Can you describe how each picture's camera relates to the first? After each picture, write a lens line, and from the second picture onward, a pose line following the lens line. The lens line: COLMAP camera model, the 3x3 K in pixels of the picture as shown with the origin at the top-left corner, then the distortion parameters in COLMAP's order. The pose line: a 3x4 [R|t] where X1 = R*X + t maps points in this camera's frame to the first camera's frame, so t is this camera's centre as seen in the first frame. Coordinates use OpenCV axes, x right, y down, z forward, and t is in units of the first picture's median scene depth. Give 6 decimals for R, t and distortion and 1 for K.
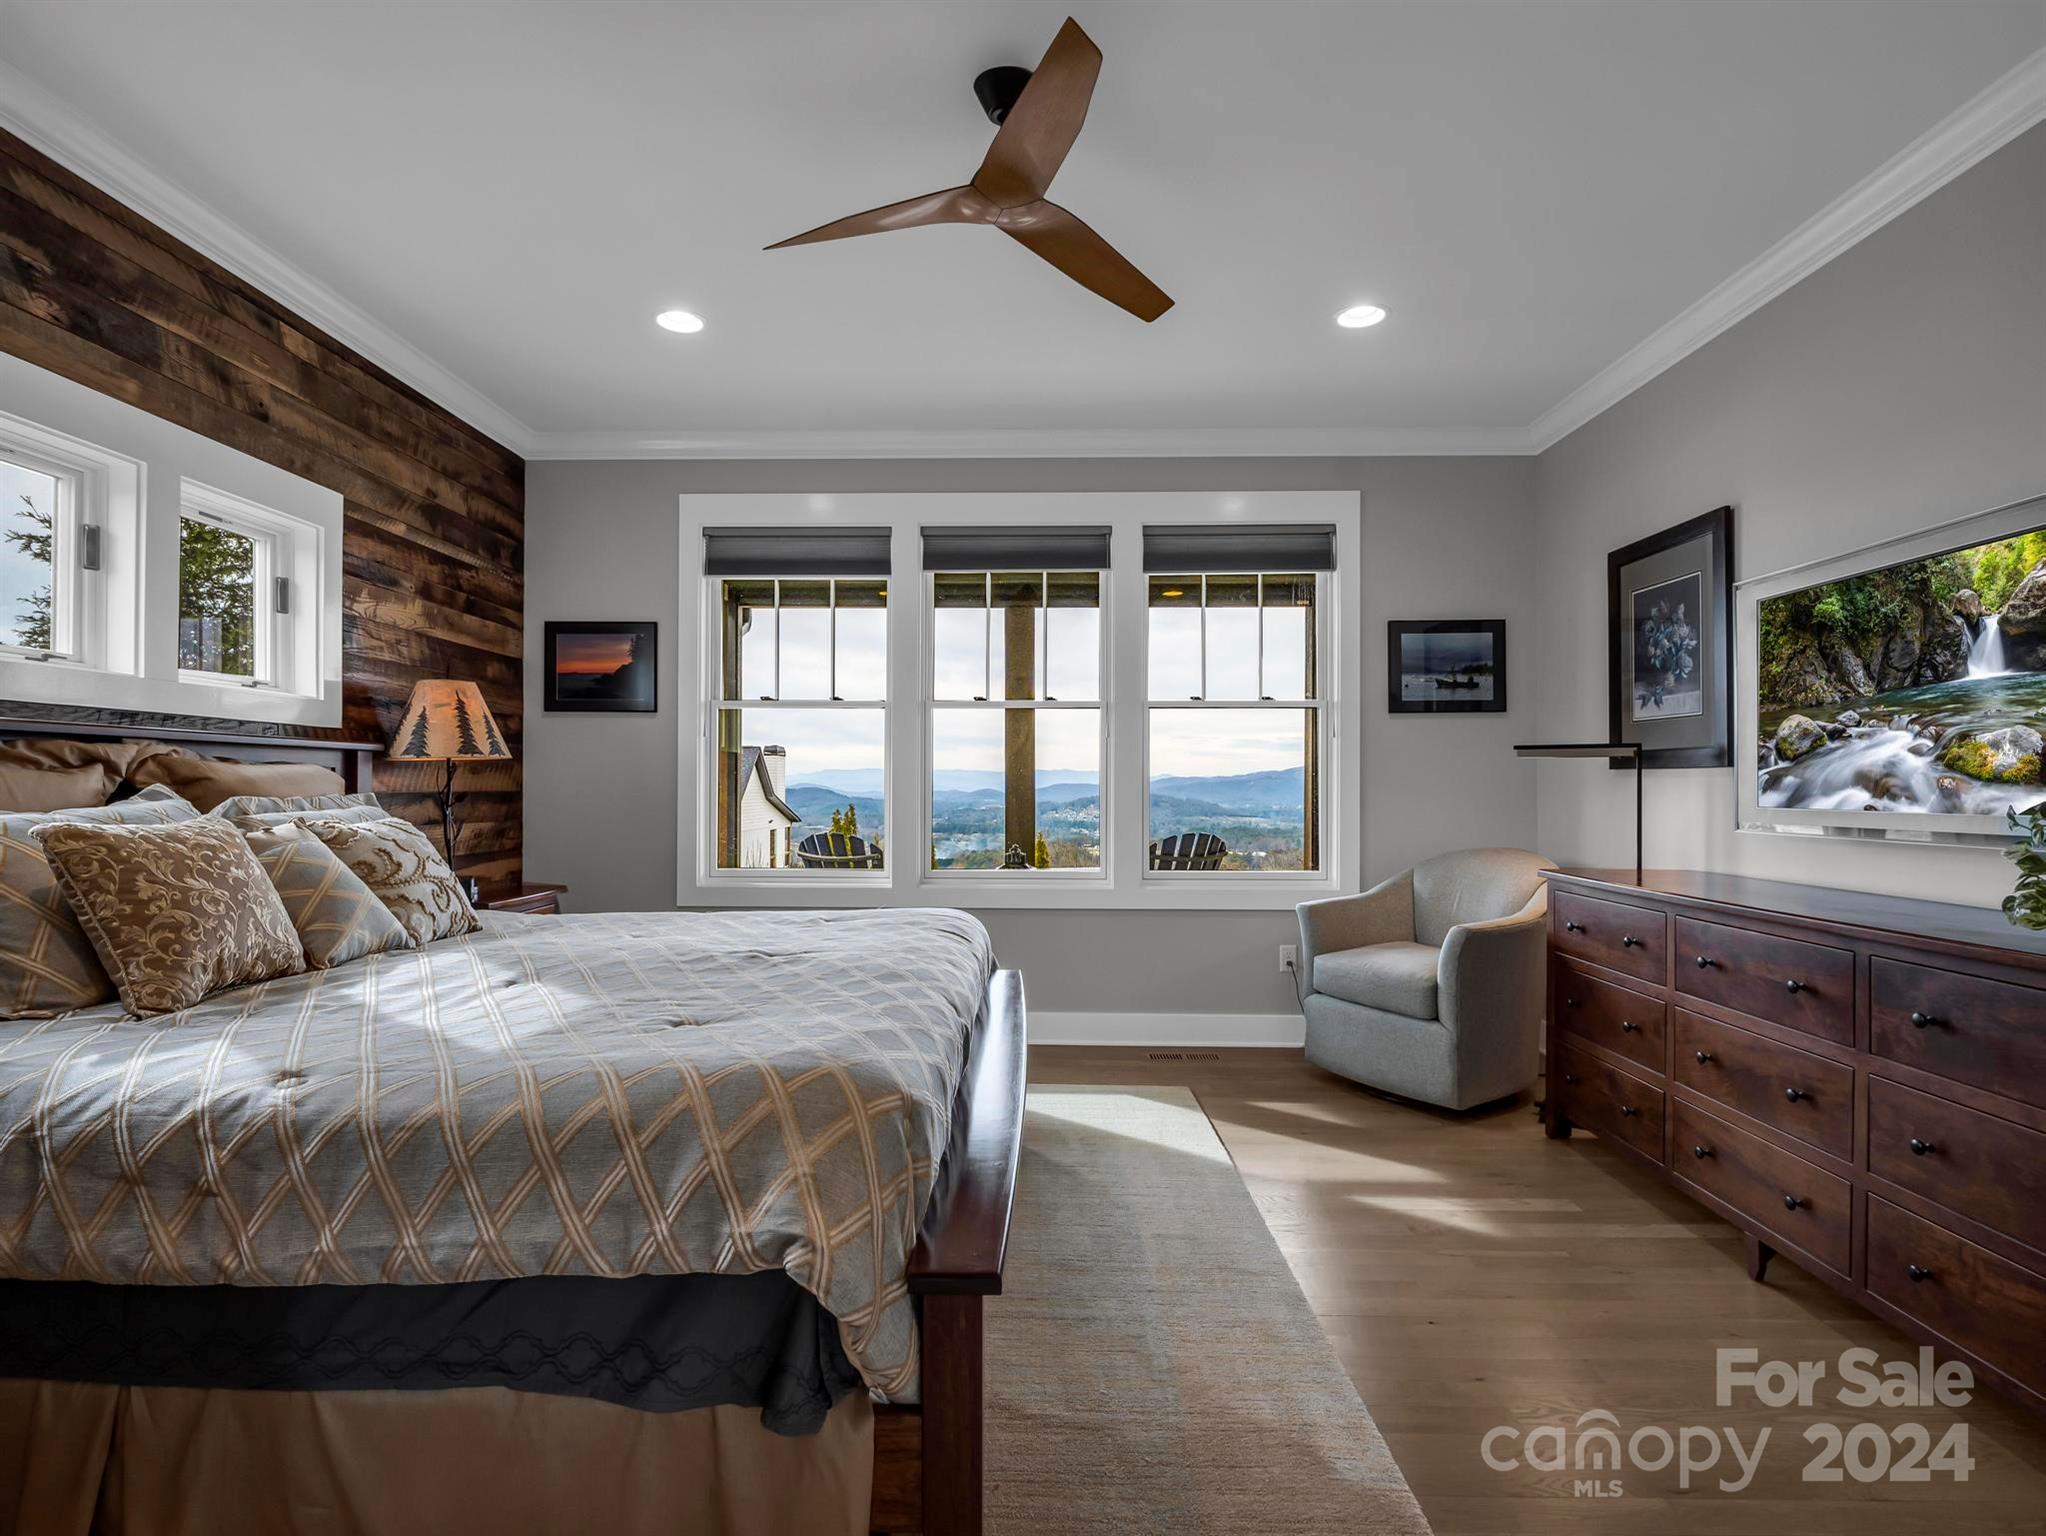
lens RADIAL K [[1007.3, 0, 1025.4], [0, 1007.3, 775.0], [0, 0, 1]] dist [-0.013104, -0.002956]
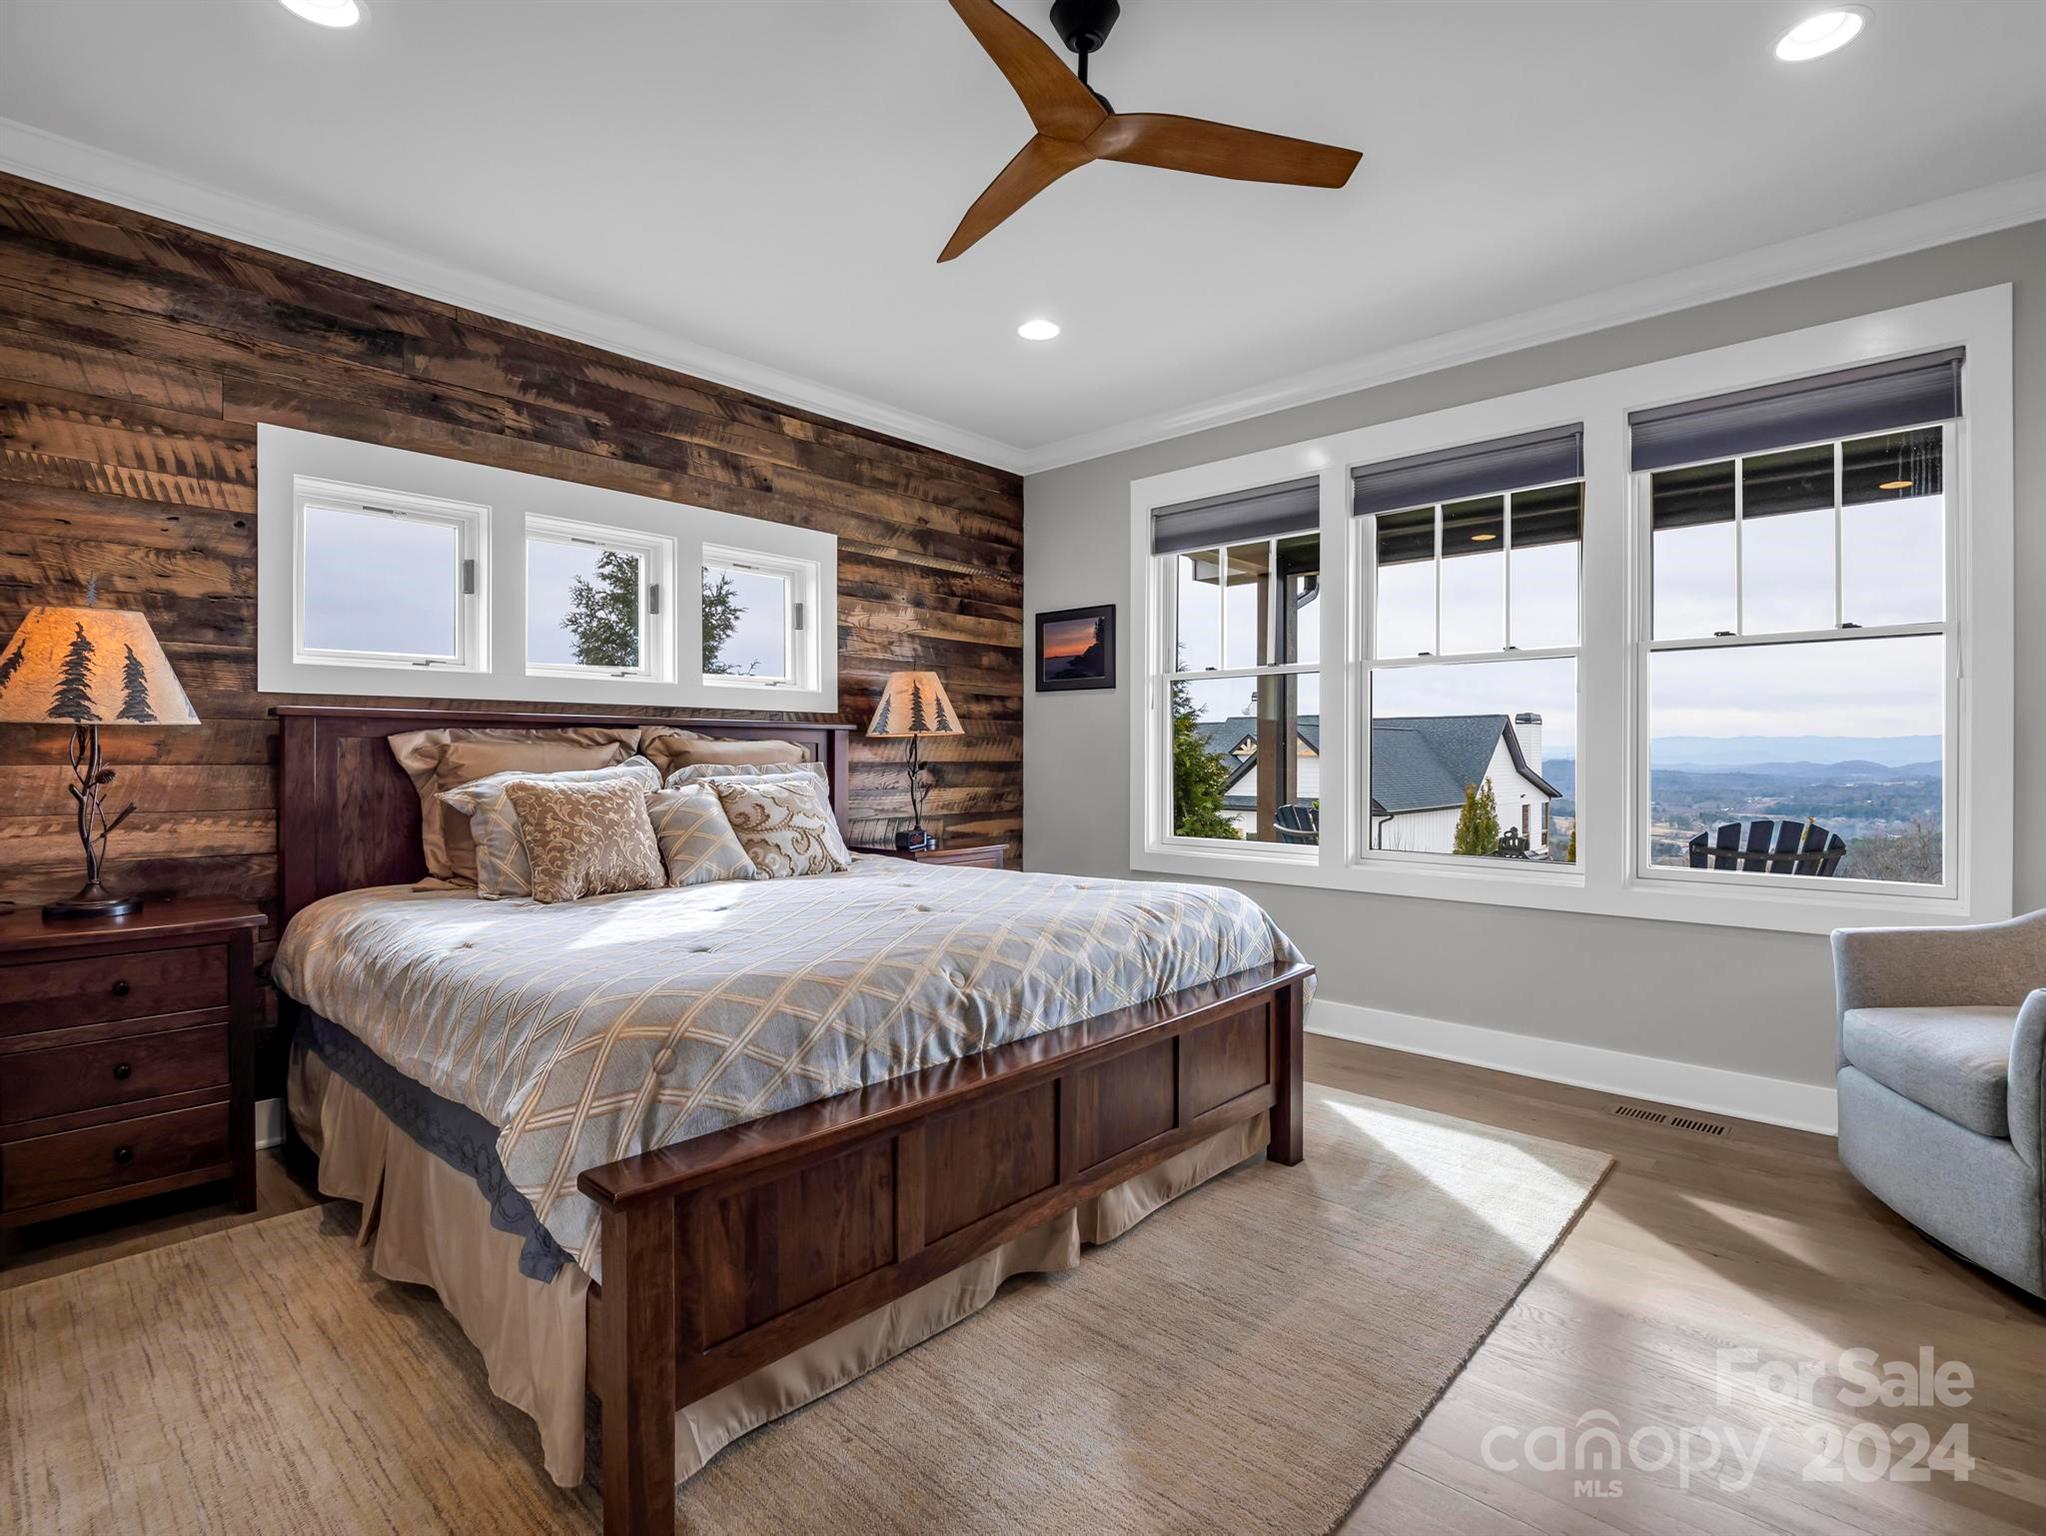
lens RADIAL K [[1007.3, 0, 1019.5], [0, 1007.3, 755.3], [0, 0, 1]] dist [-0.013104, -0.002956]
pose [[0.748637, -0.003585, -0.662970, 0.561425], [0.009175, 0.999946, 0.004954, 0.006171], [0.662917, -0.009792, 0.748629, 0.256810]]
